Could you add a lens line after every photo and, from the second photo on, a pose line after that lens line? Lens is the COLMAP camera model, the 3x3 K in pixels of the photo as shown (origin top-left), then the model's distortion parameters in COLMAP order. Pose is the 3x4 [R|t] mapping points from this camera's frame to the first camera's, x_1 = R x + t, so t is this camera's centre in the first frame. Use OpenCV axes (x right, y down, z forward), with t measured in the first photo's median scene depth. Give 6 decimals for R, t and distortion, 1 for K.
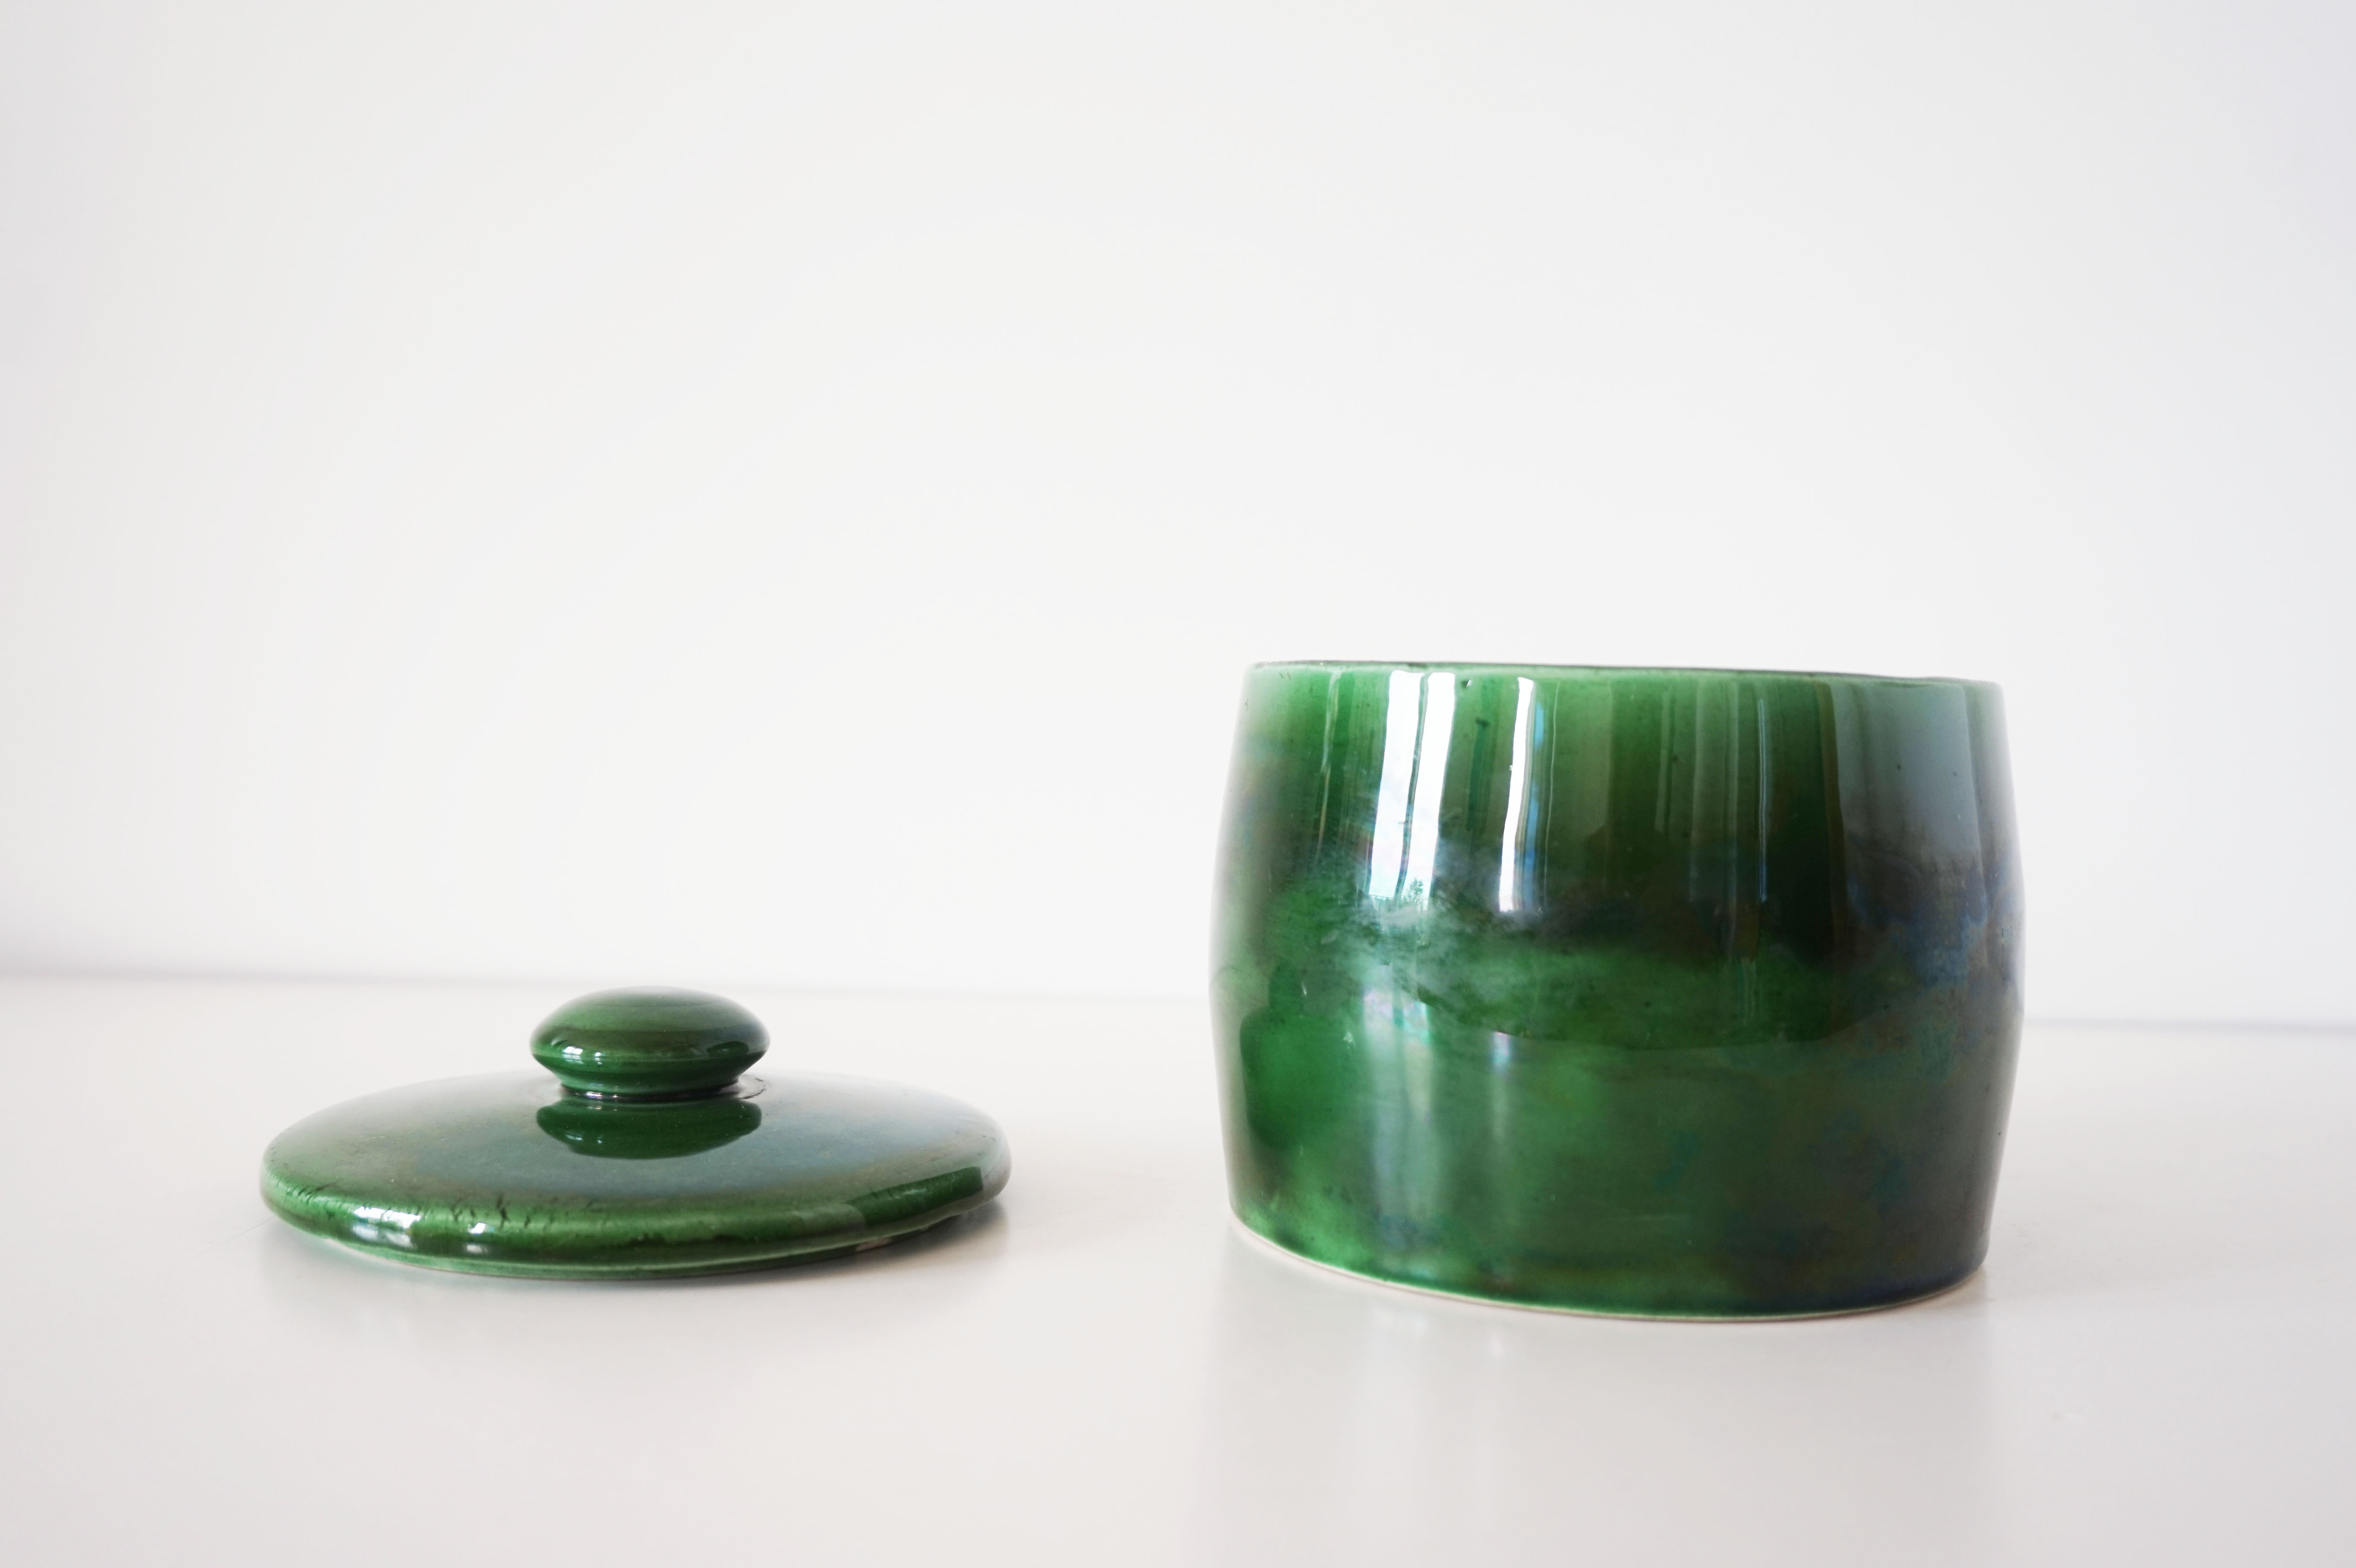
lens RADIAL K [[2194.2, 0, 1178.0], [0, 2194.2, 784.0], [0, 0, 1]] dist [0.012518, 0.009493]
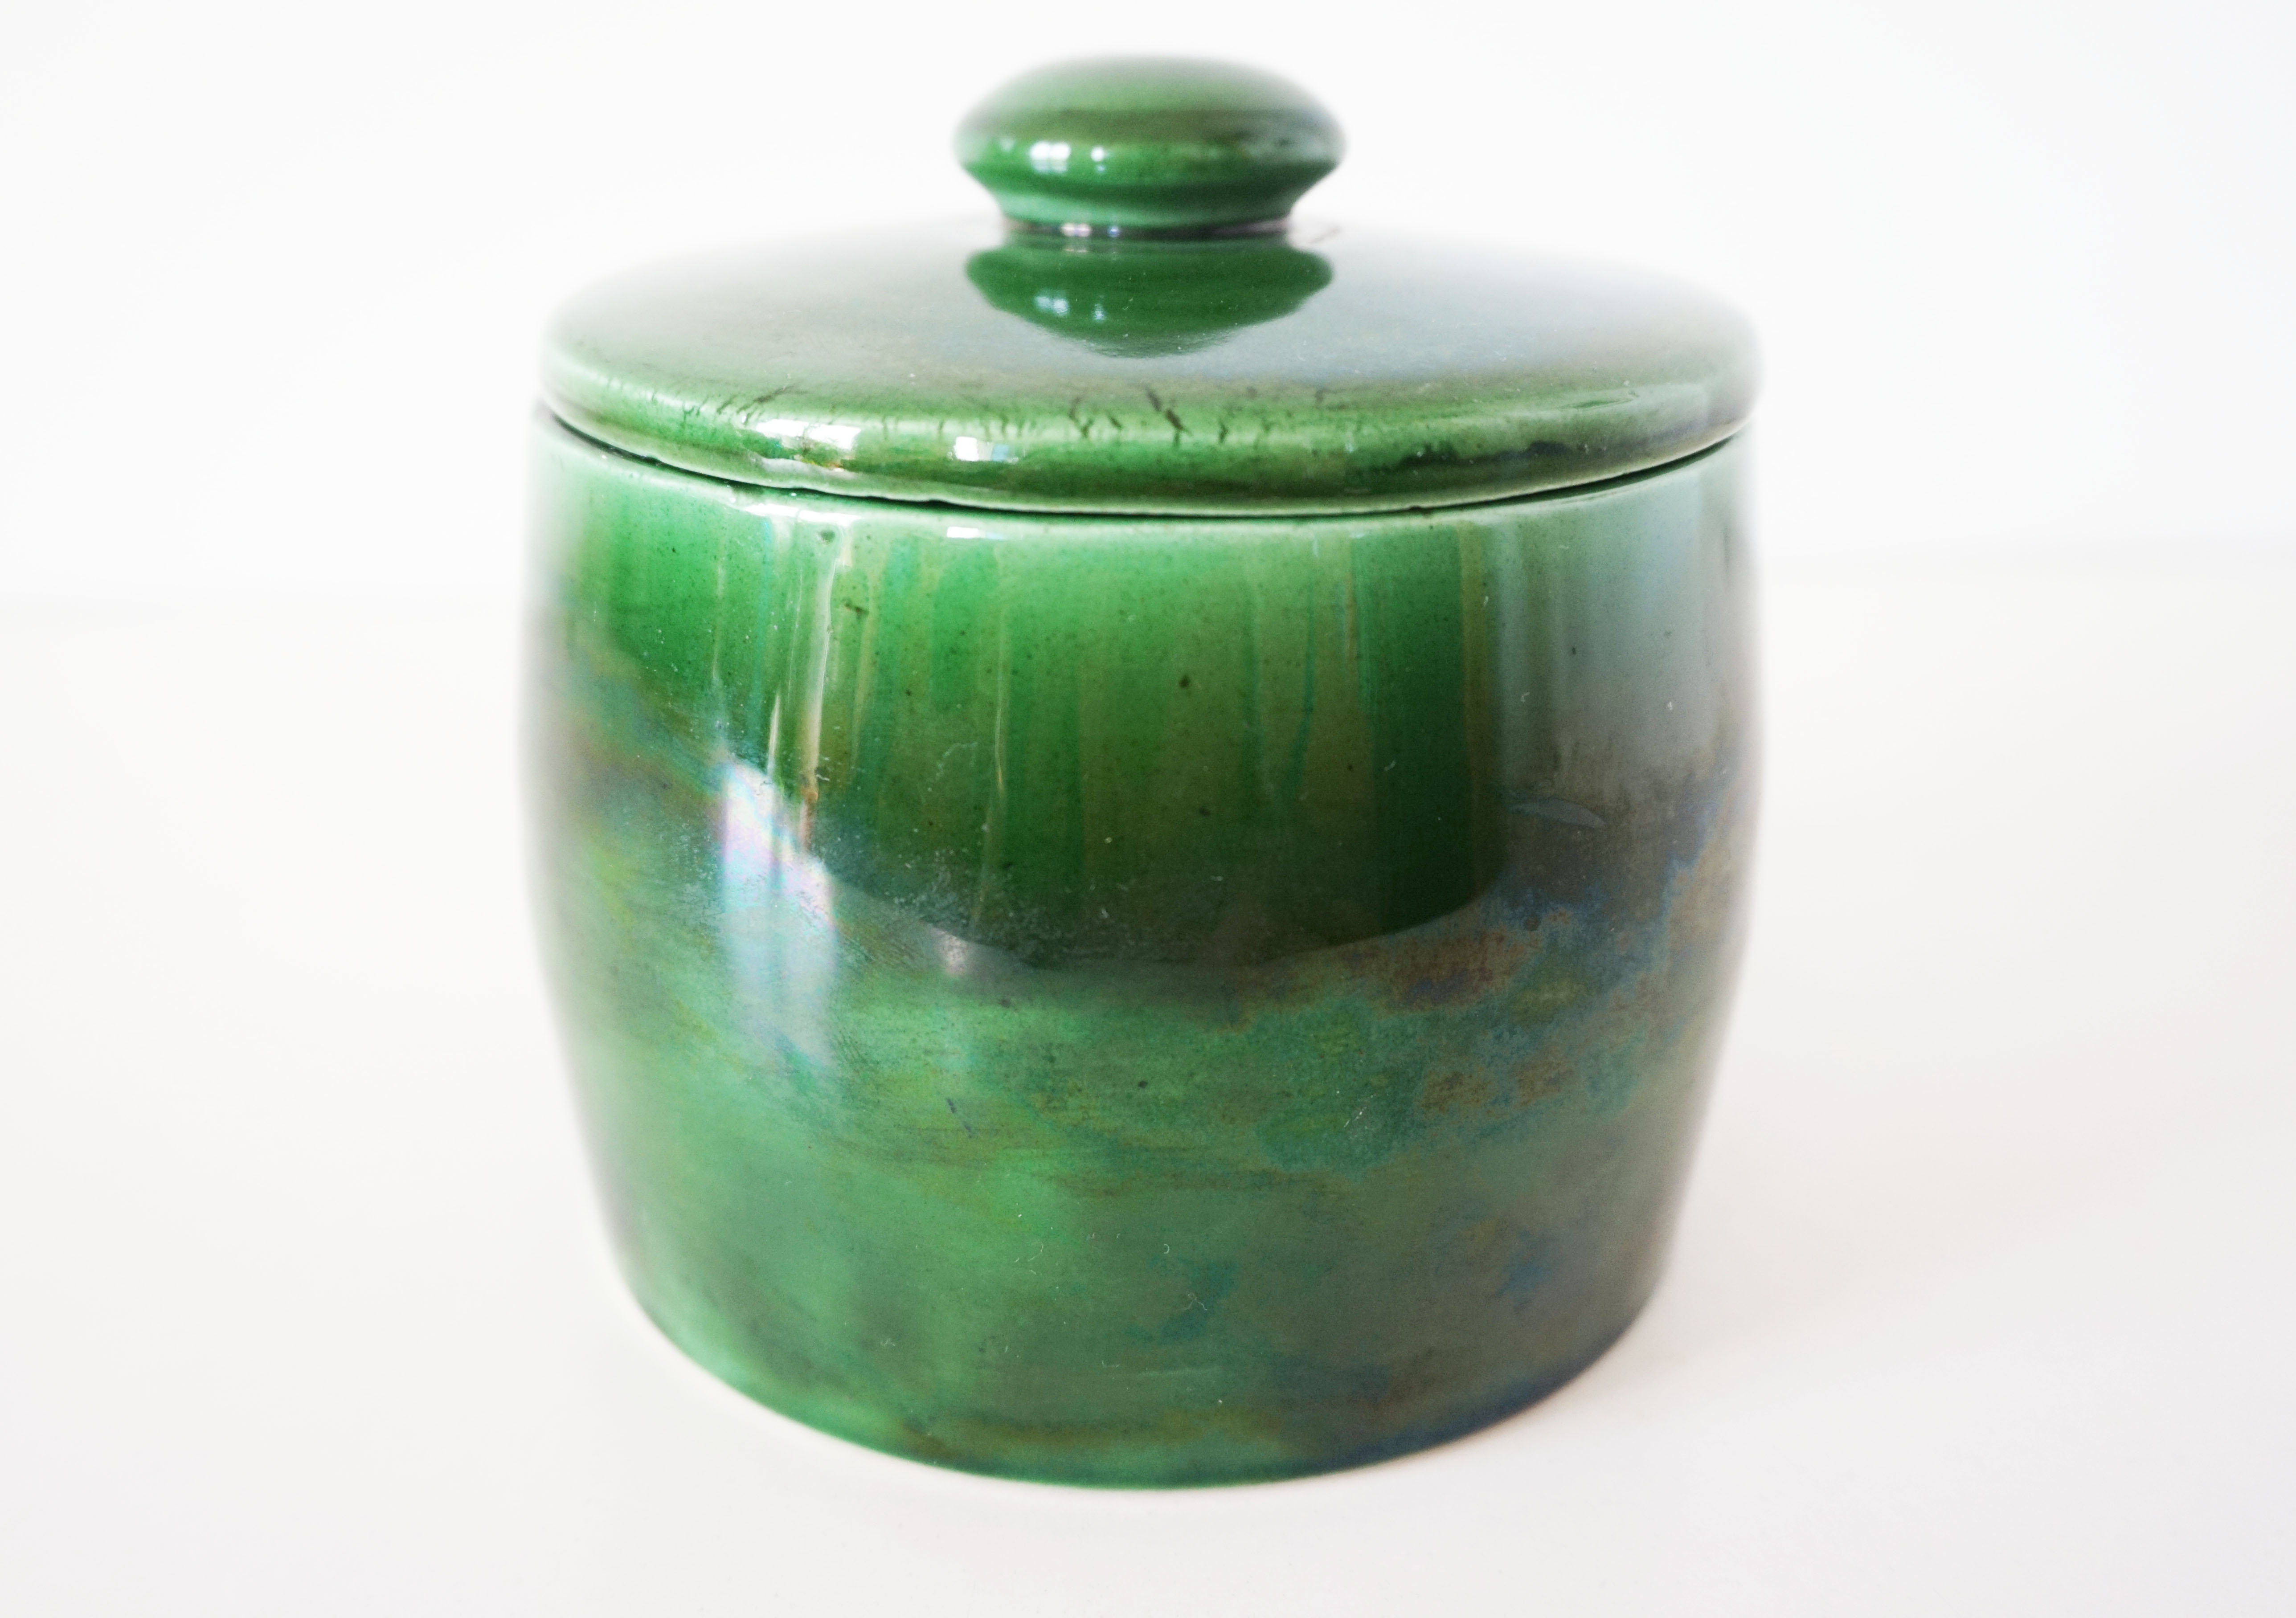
lens RADIAL K [[2265.3, 0, 1086.1], [0, 2265.3, 806.0], [0, 0, 1]] dist [0.002049, -0.002463]
pose [[0.996074, -0.053470, 0.070558, 0.154789], [0.027662, 0.945072, 0.325690, -0.169312], [-0.084097, -0.322459, 0.942840, 0.430801]]
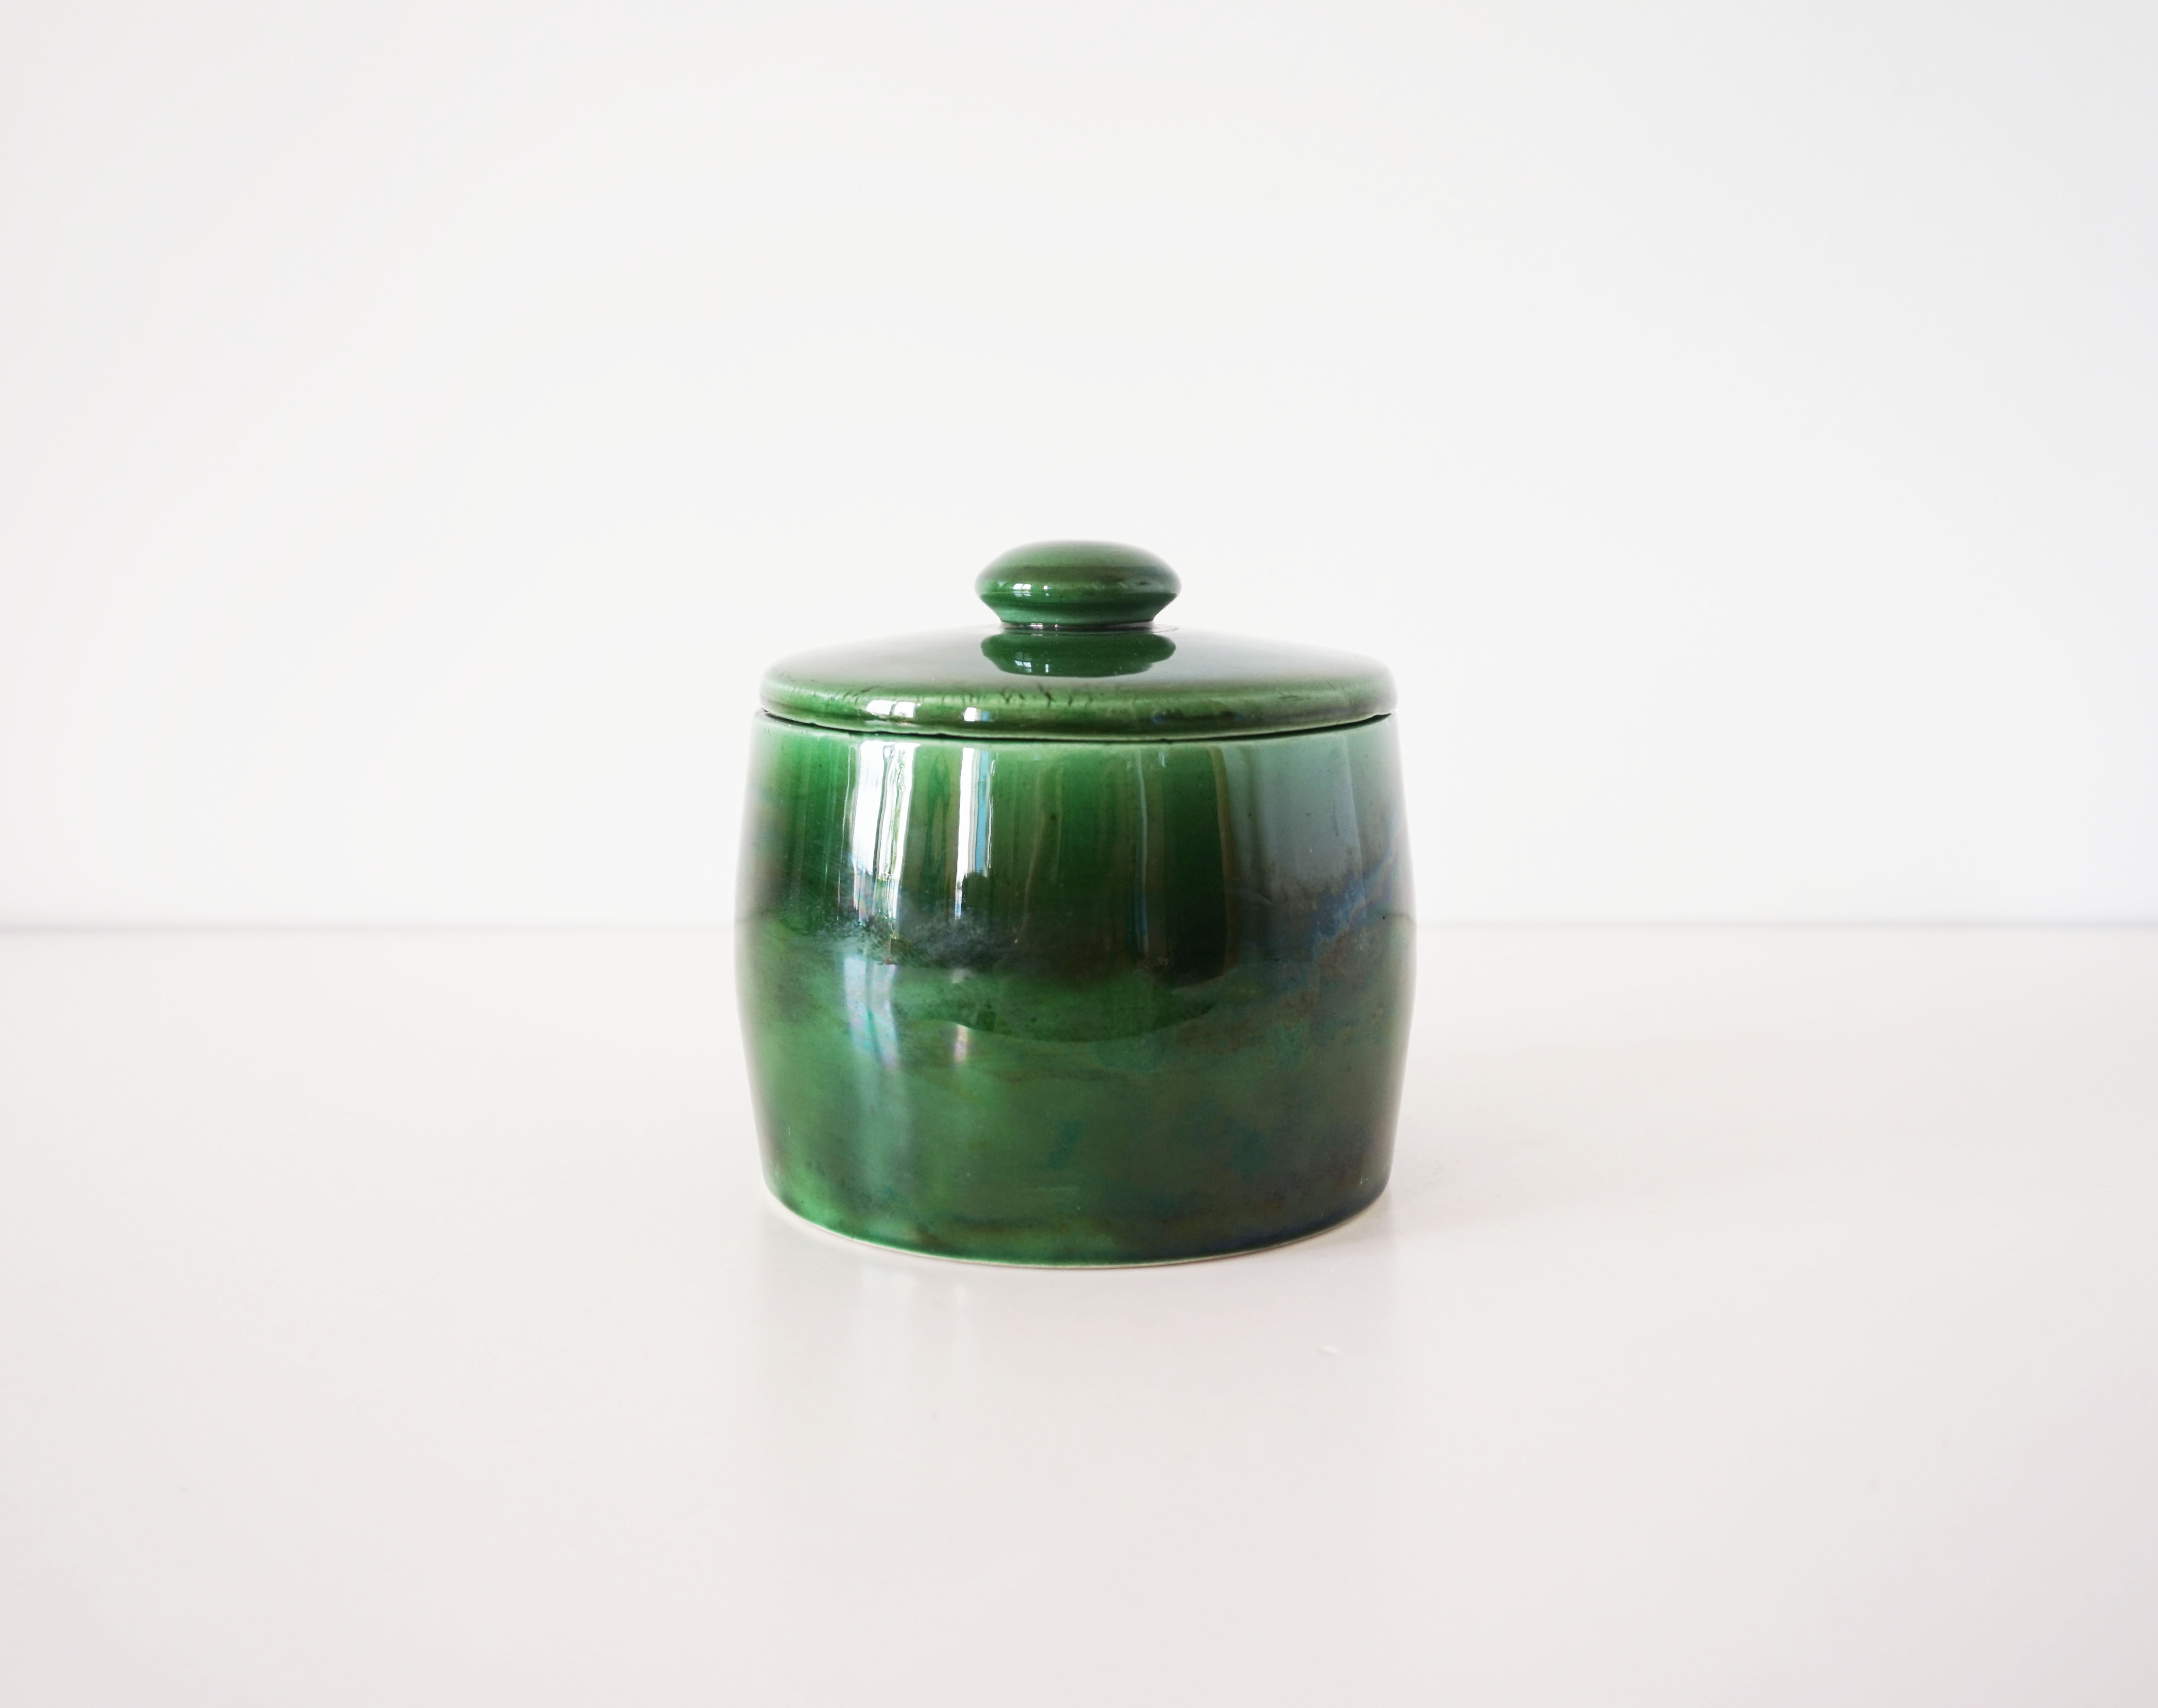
lens RADIAL K [[2375.6, 0, 1101.2], [0, 2375.6, 846.2], [0, 0, 1]] dist [0.017460, 0.001789]
pose [[0.999684, -0.024474, -0.005656, 0.254569], [0.024972, 0.992663, 0.118308, -0.146788], [0.002719, -0.118411, 0.992961, -0.290868]]
